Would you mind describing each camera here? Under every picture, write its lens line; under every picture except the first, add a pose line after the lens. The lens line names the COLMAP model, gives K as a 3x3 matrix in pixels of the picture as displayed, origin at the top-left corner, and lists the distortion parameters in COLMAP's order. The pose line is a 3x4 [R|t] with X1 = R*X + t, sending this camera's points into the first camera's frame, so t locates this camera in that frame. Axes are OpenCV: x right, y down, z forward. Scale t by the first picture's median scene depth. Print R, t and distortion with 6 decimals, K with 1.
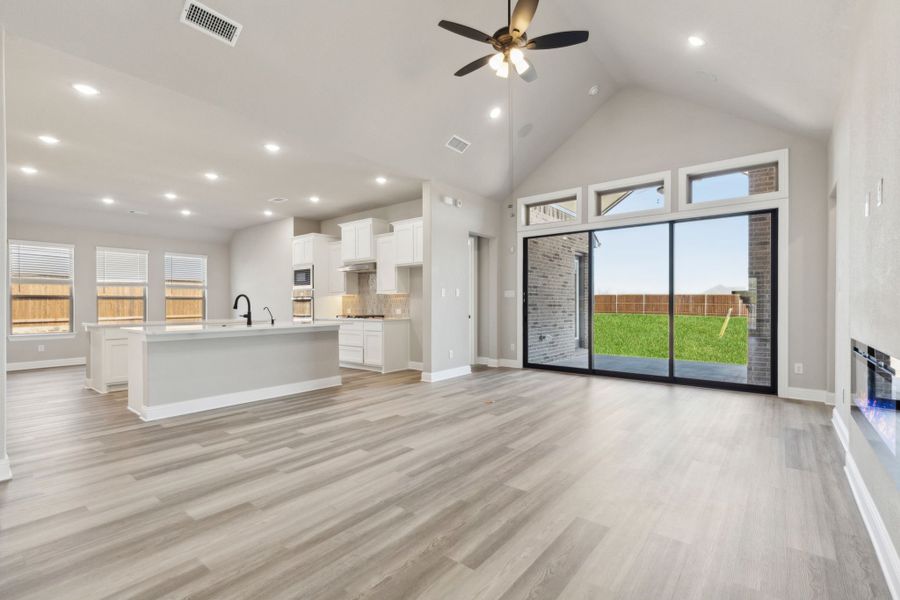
lens RADIAL K [[408.9, 0, 451.8], [0, 408.9, 304.3], [0, 0, 1]] dist [0.003364, -0.000564]
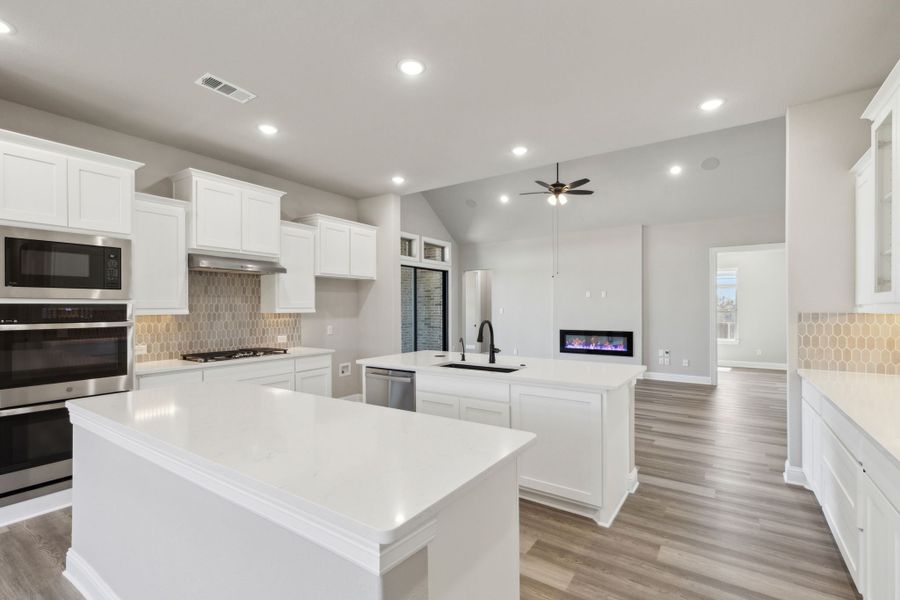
lens RADIAL K [[413.2, 0, 452.9], [0, 413.2, 308.0], [0, 0, 1]] dist [0.004998, -0.000176]
pose [[-0.080145, 0.004630, 0.996772, -0.875319], [0.004990, 0.999979, -0.004244, -0.030557], [-0.996771, 0.004634, -0.080166, 0.817600]]
